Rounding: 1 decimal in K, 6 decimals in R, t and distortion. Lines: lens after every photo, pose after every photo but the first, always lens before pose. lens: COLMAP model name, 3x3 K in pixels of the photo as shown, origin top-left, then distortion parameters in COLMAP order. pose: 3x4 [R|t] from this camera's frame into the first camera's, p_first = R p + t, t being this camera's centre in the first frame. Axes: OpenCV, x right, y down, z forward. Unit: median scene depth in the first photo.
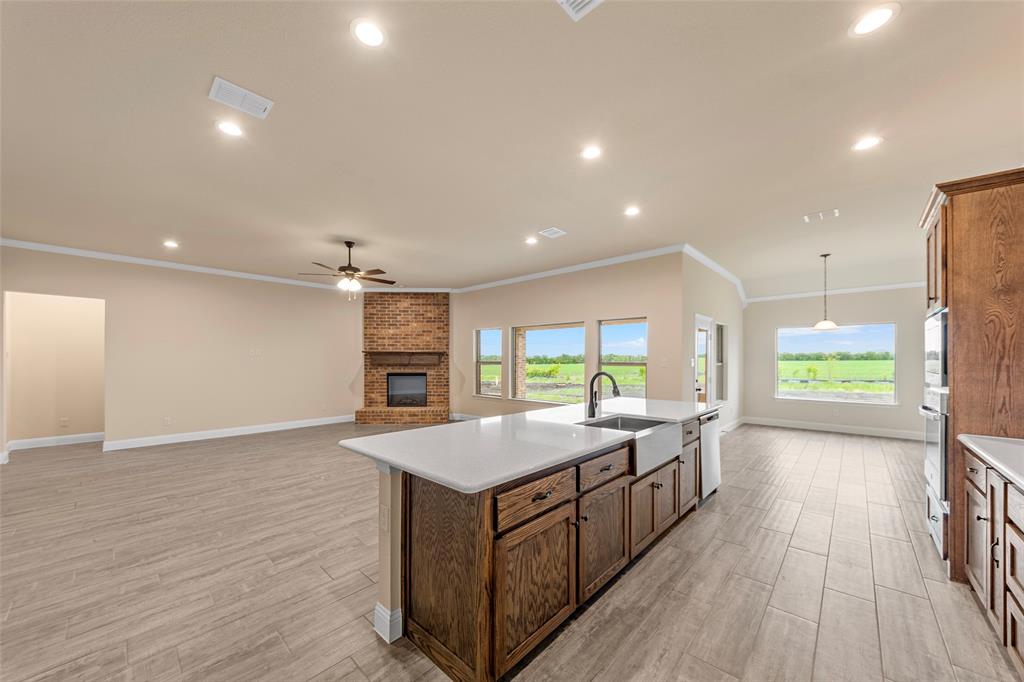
lens RADIAL K [[371.7, 0, 512.6], [0, 371.7, 359.8], [0, 0, 1]] dist [-0.001190, 0.000022]
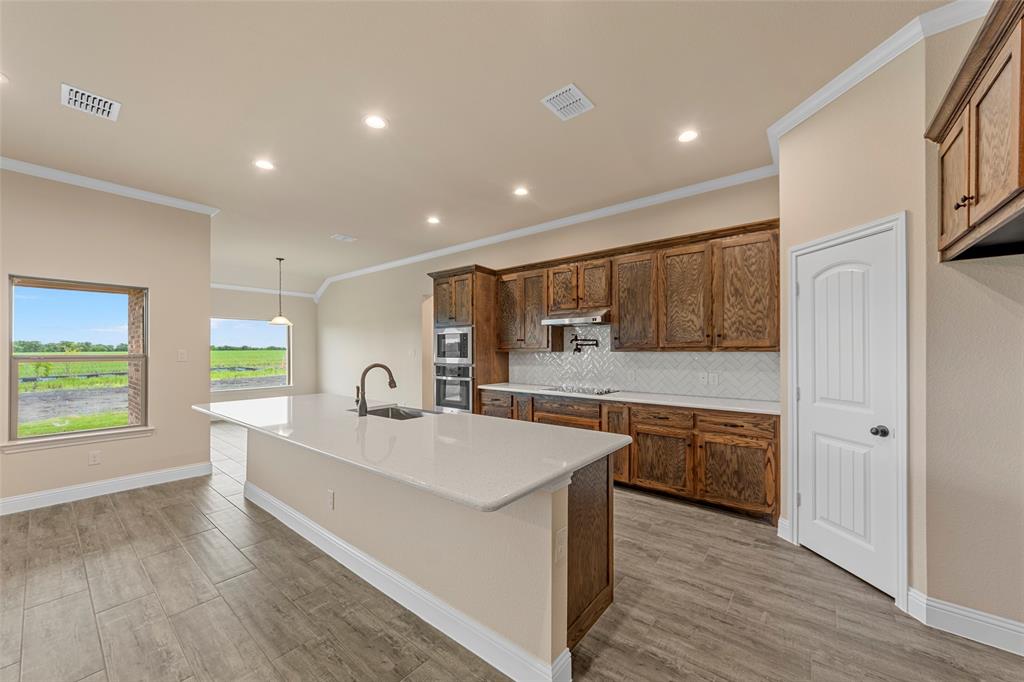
lens RADIAL K [[378.3, 0, 514.0], [0, 378.3, 348.9], [0, 0, 1]] dist [0.004443, 0.000201]
pose [[-0.067676, 0.004835, 0.997696, -0.254224], [0.001777, 0.999987, -0.004725, 0.000487], [-0.997706, 0.001453, -0.067684, 0.252168]]
